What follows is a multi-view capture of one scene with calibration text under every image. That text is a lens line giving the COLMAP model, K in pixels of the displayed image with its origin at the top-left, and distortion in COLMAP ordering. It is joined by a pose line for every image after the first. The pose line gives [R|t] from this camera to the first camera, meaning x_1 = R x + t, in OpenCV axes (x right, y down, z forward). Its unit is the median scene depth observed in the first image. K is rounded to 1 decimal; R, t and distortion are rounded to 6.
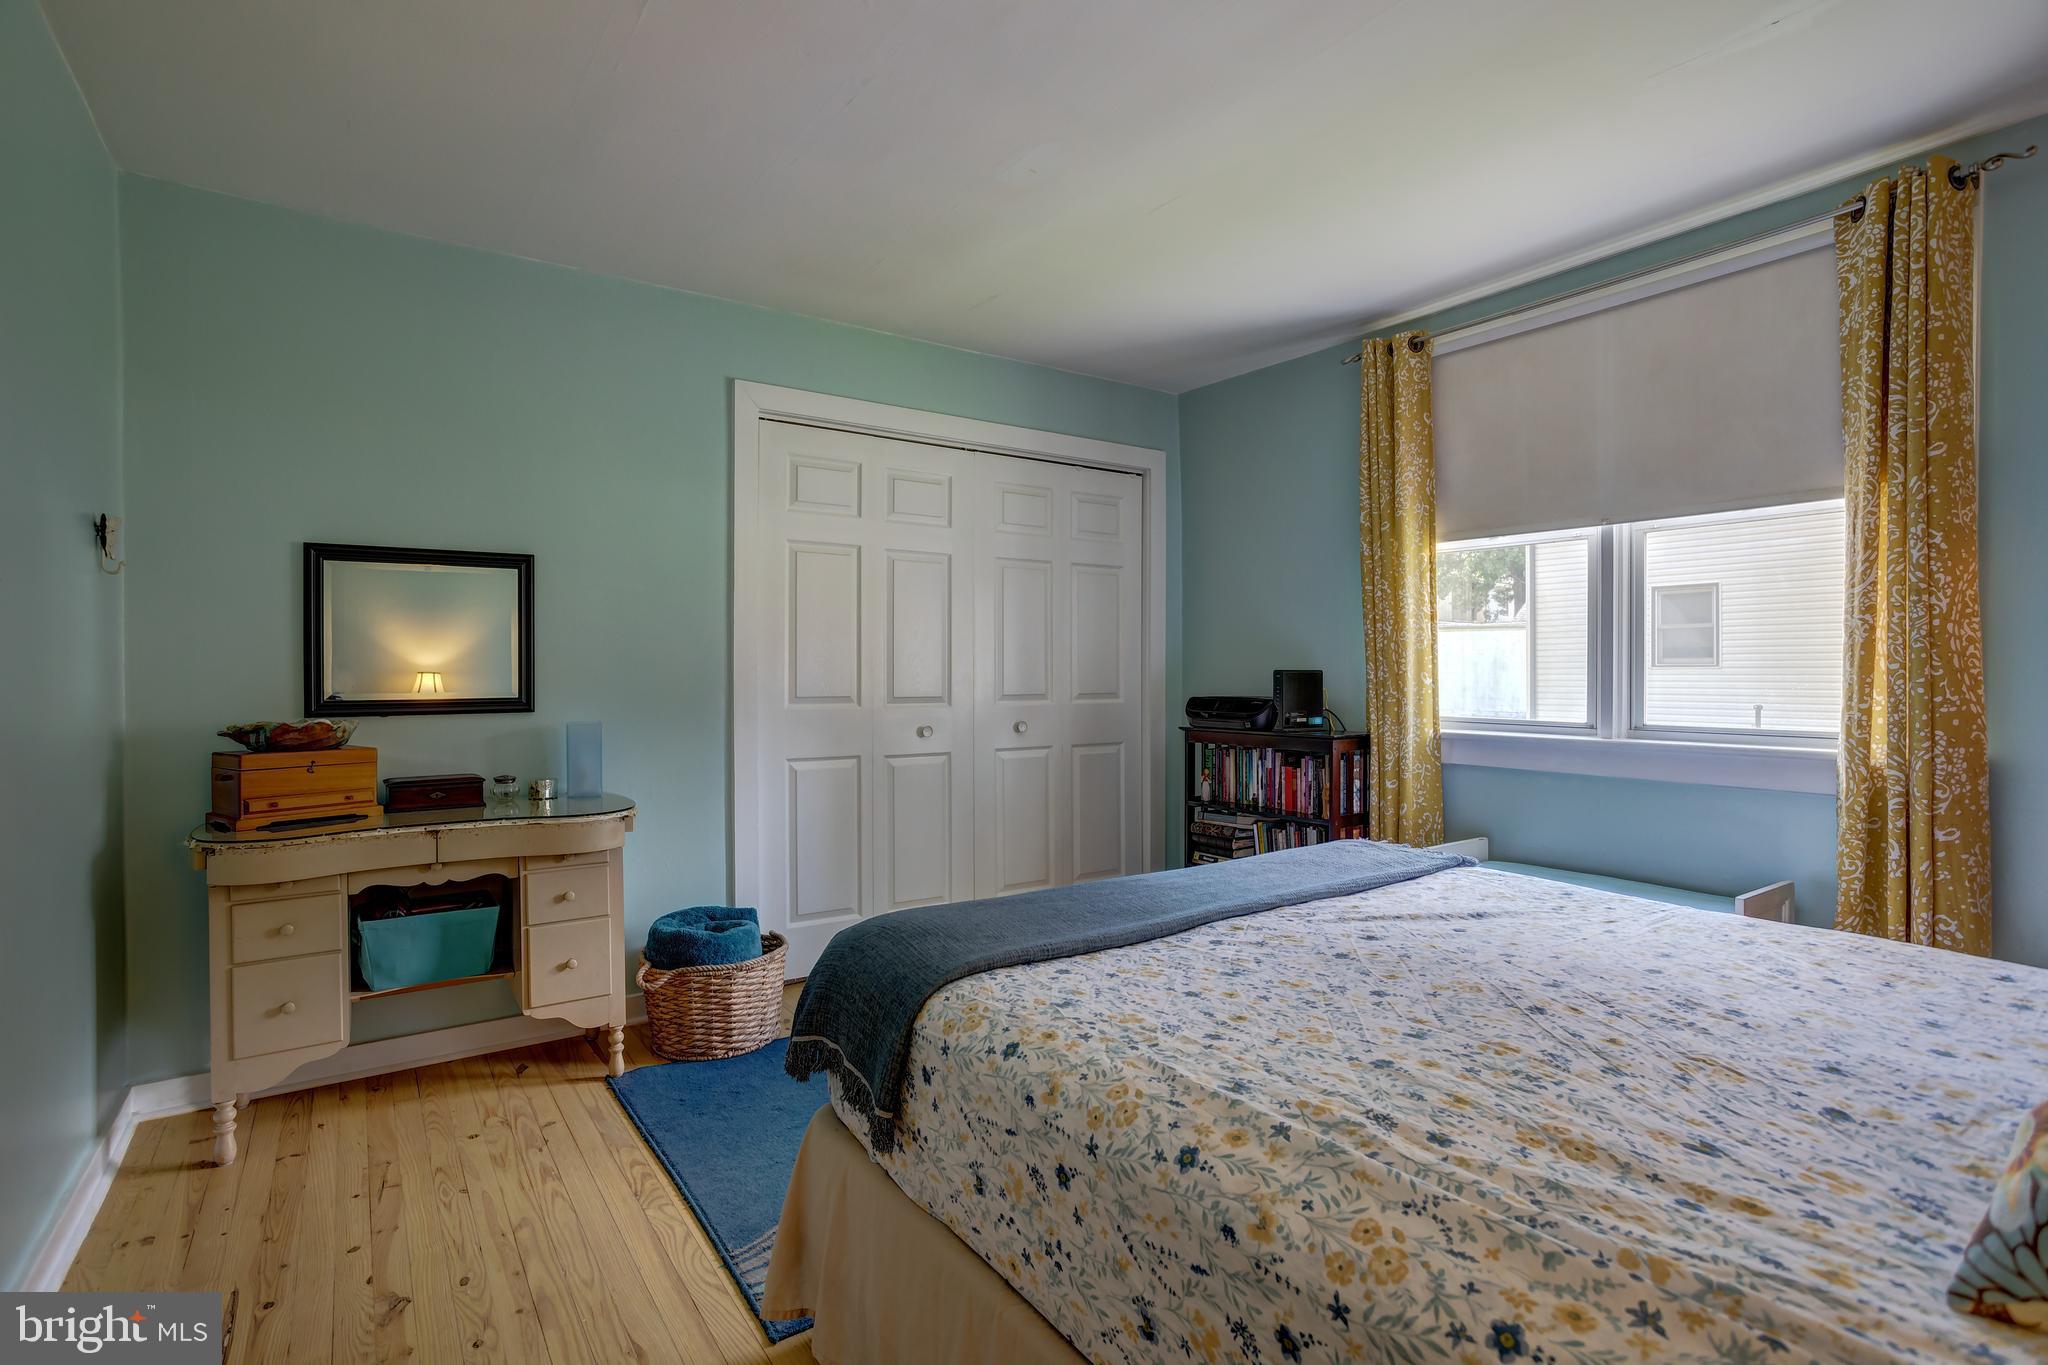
lens RADIAL K [[991.0, 0, 1020.1], [0, 991.0, 677.5], [0, 0, 1]] dist [-0.028813, 0.018210]
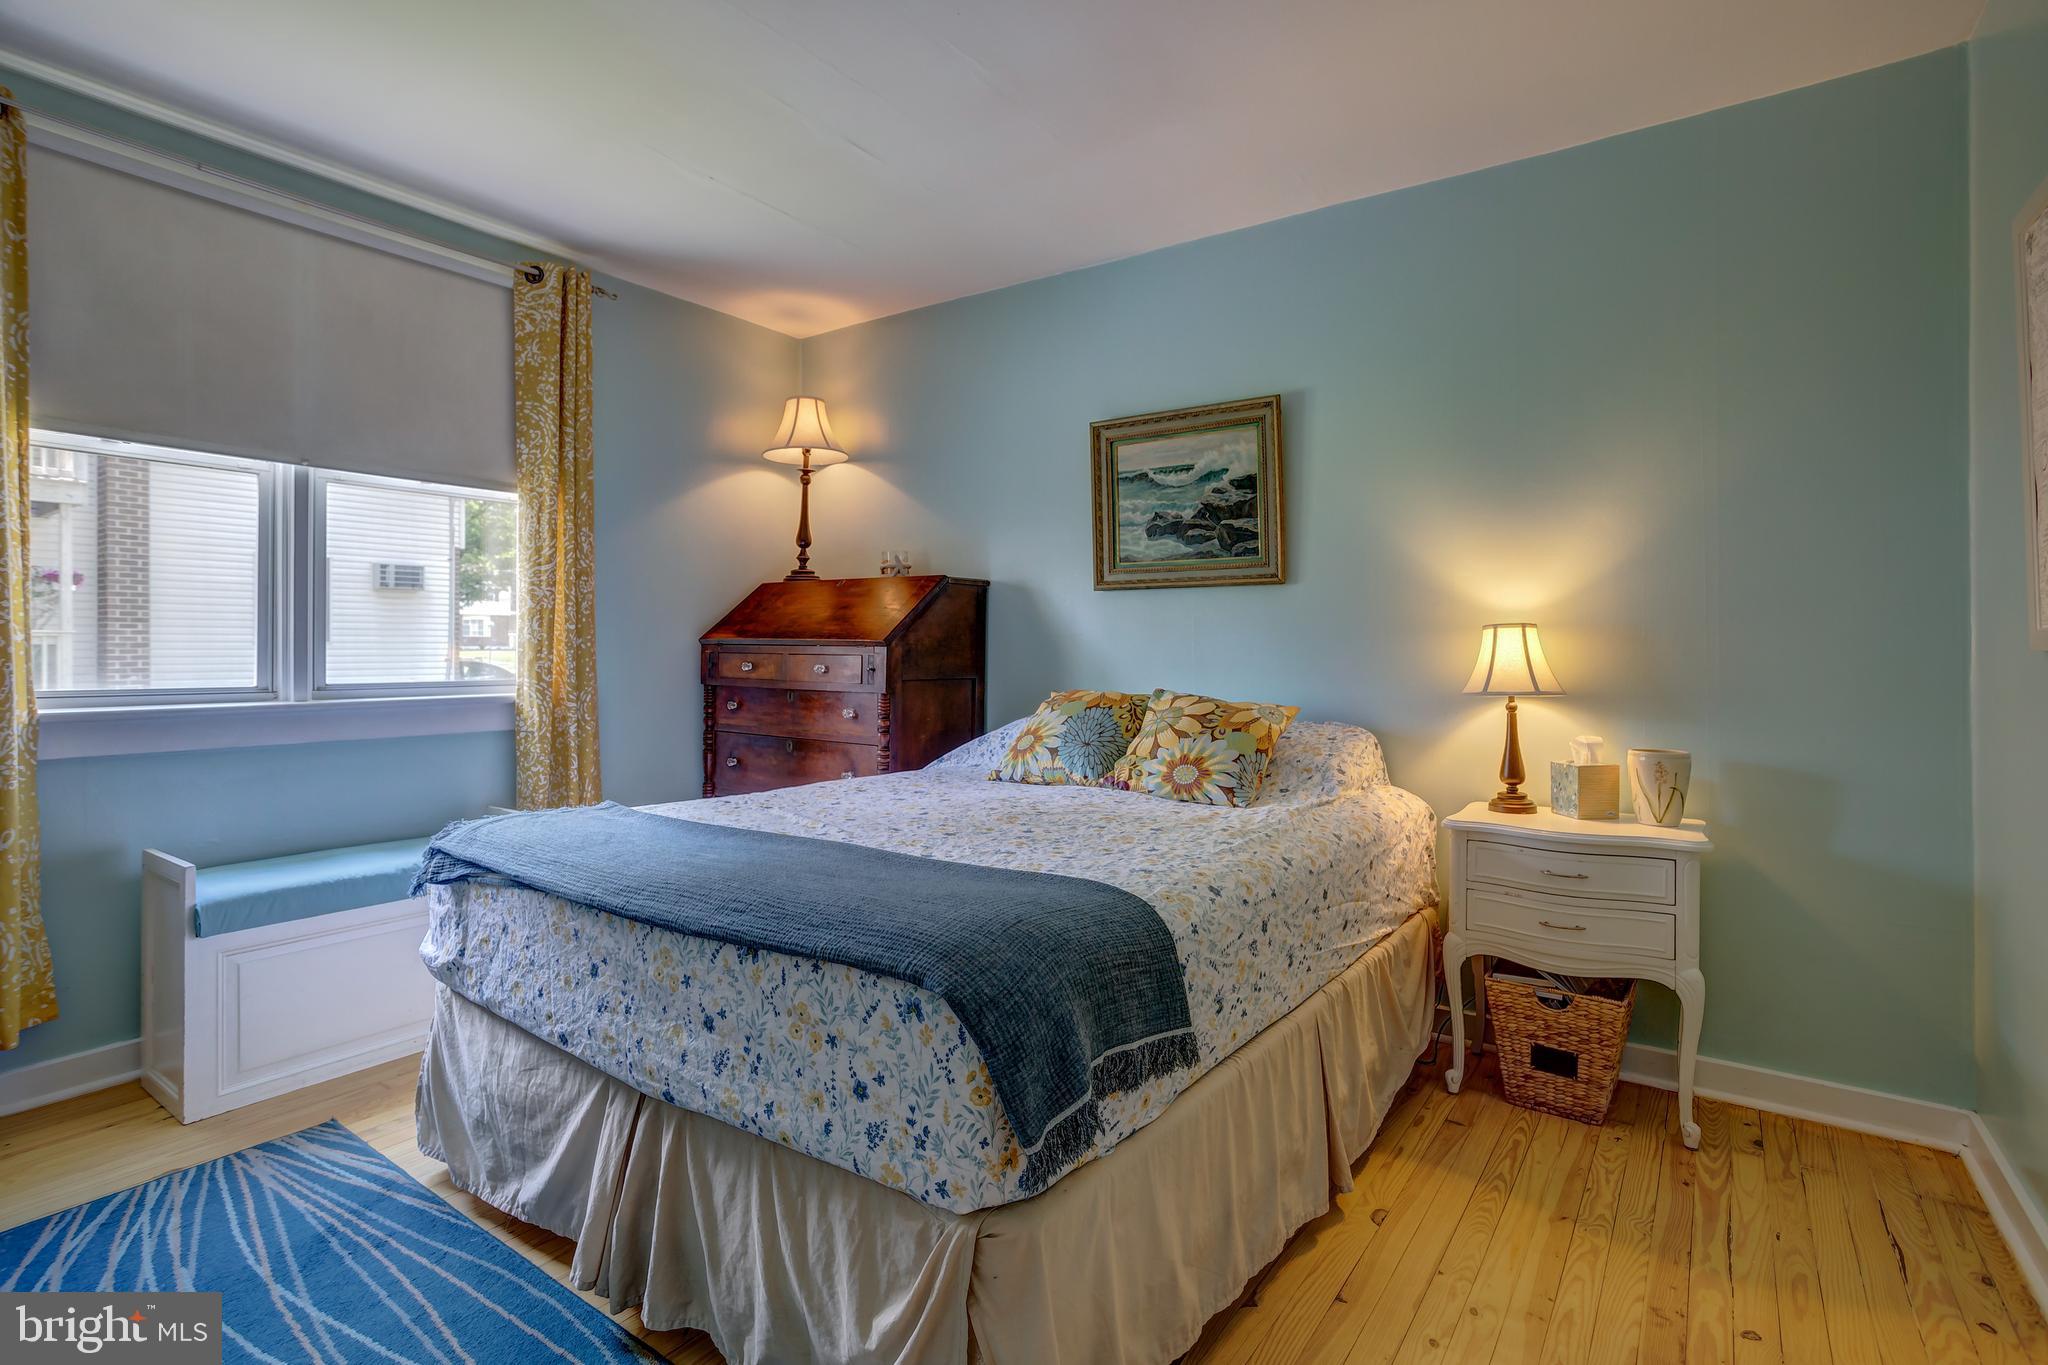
lens RADIAL K [[991.0, 0, 1029.9], [0, 991.0, 671.5], [0, 0, 1]] dist [-0.028813, 0.018210]
pose [[-0.358200, -0.016308, 0.933502, -0.420589], [0.011662, 0.999691, 0.021939, 0.019325], [-0.933572, 0.018745, -0.357899, 0.596804]]
